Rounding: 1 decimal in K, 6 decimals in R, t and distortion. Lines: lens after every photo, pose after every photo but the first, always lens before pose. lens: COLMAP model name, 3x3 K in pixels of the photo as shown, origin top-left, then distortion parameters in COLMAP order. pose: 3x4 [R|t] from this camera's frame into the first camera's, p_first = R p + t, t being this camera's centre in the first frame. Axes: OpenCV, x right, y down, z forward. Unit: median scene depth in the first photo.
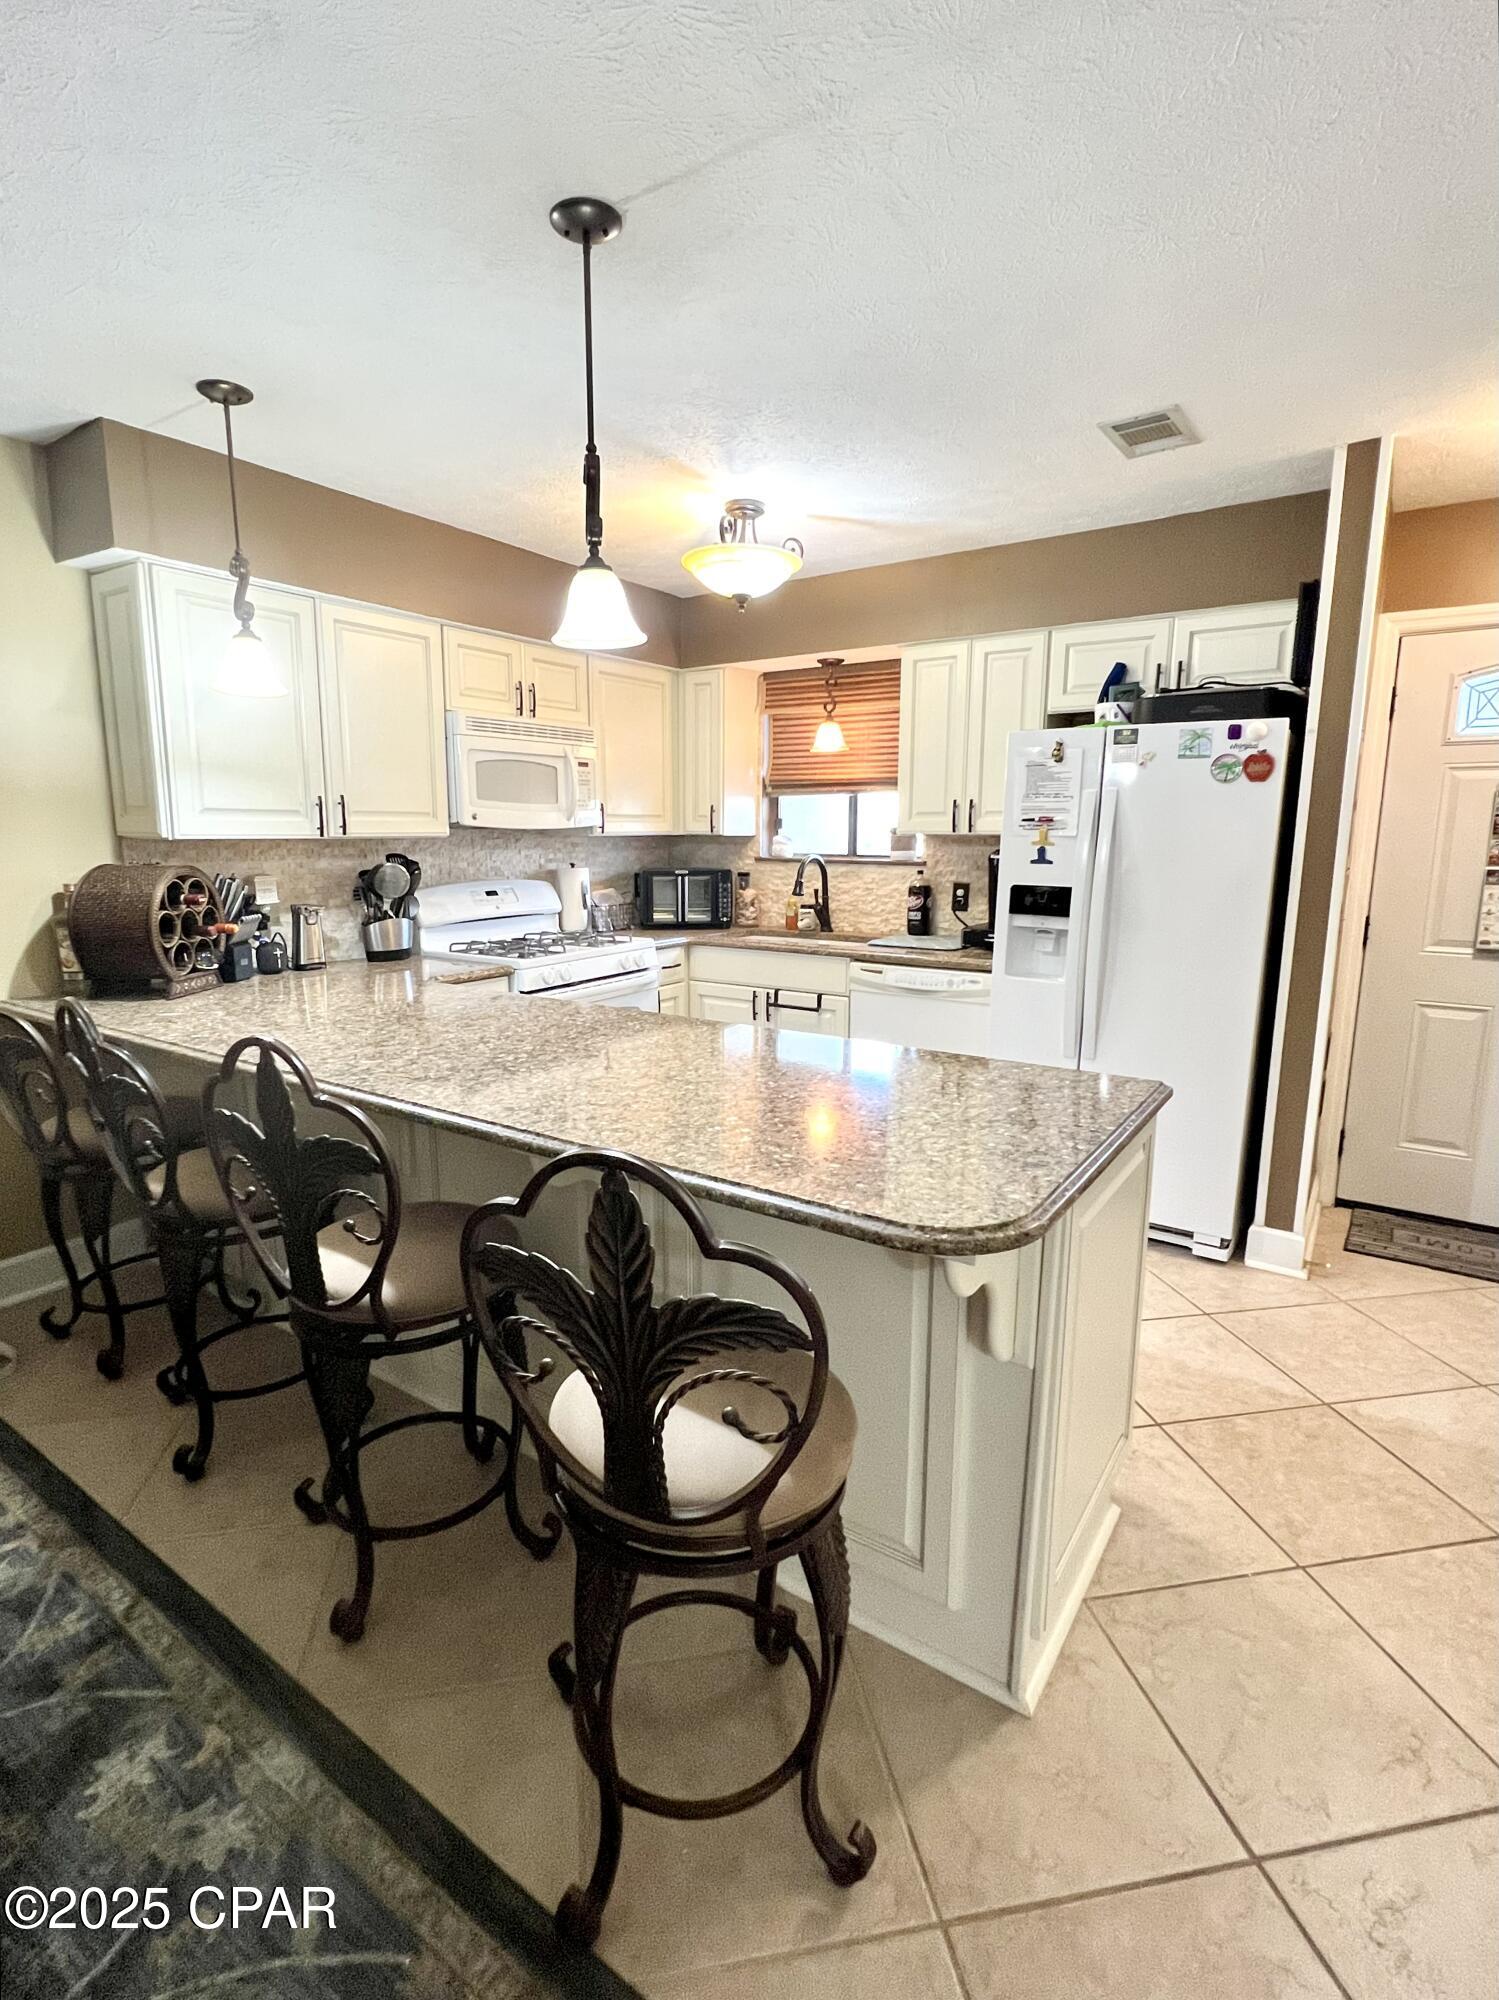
lens RADIAL K [[947.9, 0, 740.1], [0, 947.9, 994.2], [0, 0, 1]] dist [0.000415, -0.000794]
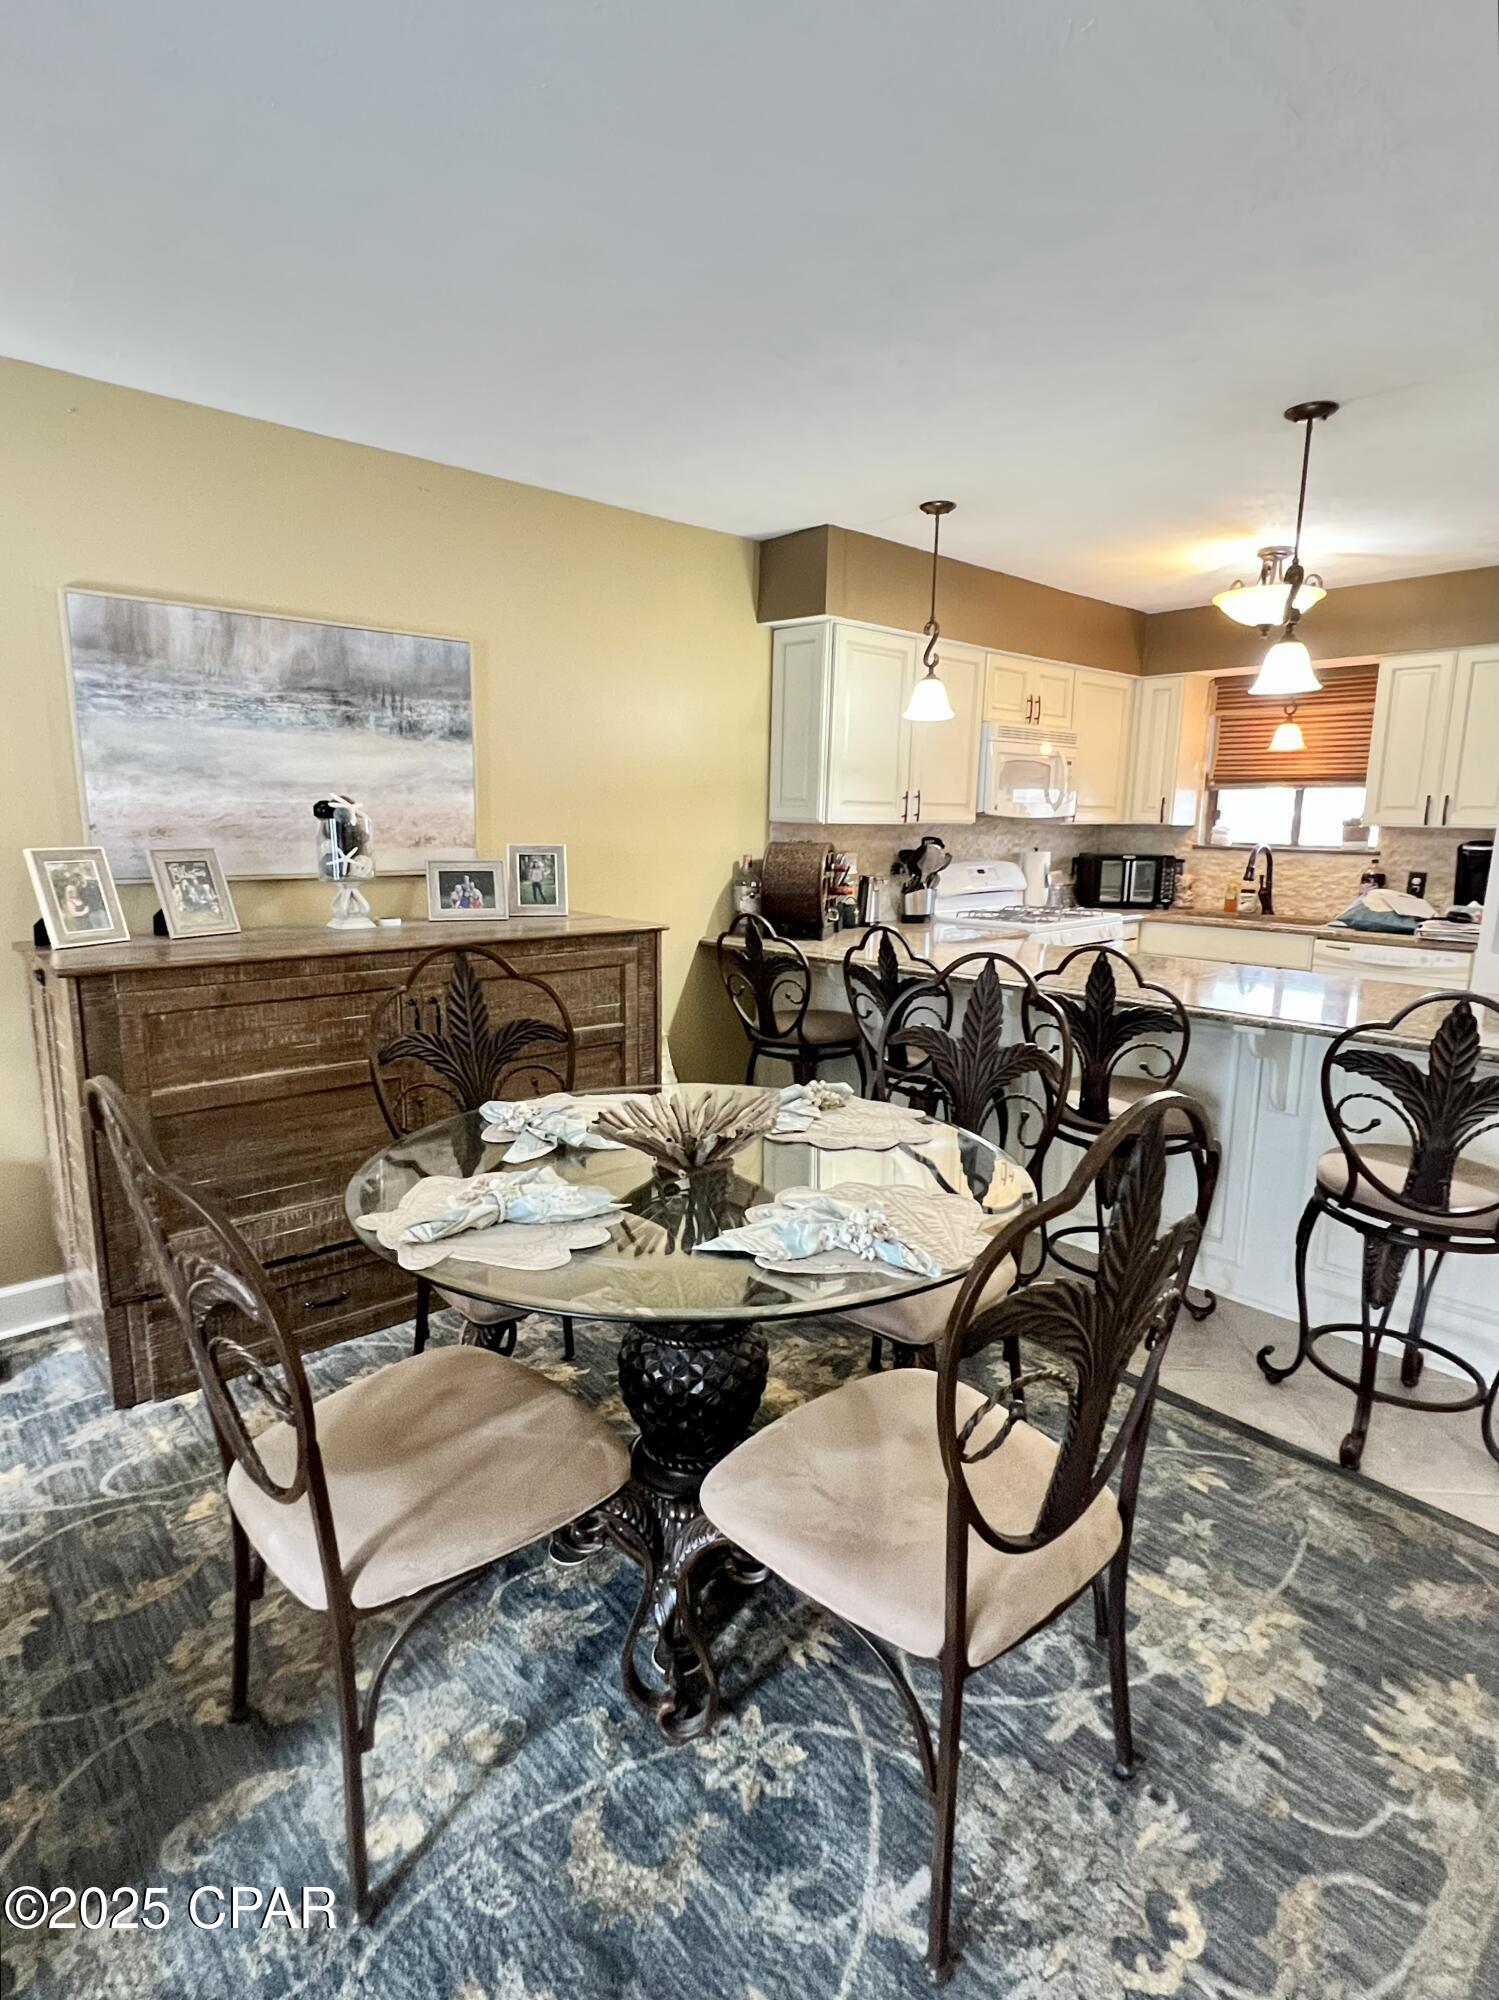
lens RADIAL K [[1010.8, 0, 749.5], [0, 1010.8, 1000.0], [0, 0, 1]] dist [-0.003743, -0.001194]
pose [[0.972833, 0.050674, -0.225896, -0.237719], [-0.049093, 0.998715, 0.012612, 0.050208], [0.226245, -0.001180, 0.974070, -0.286137]]
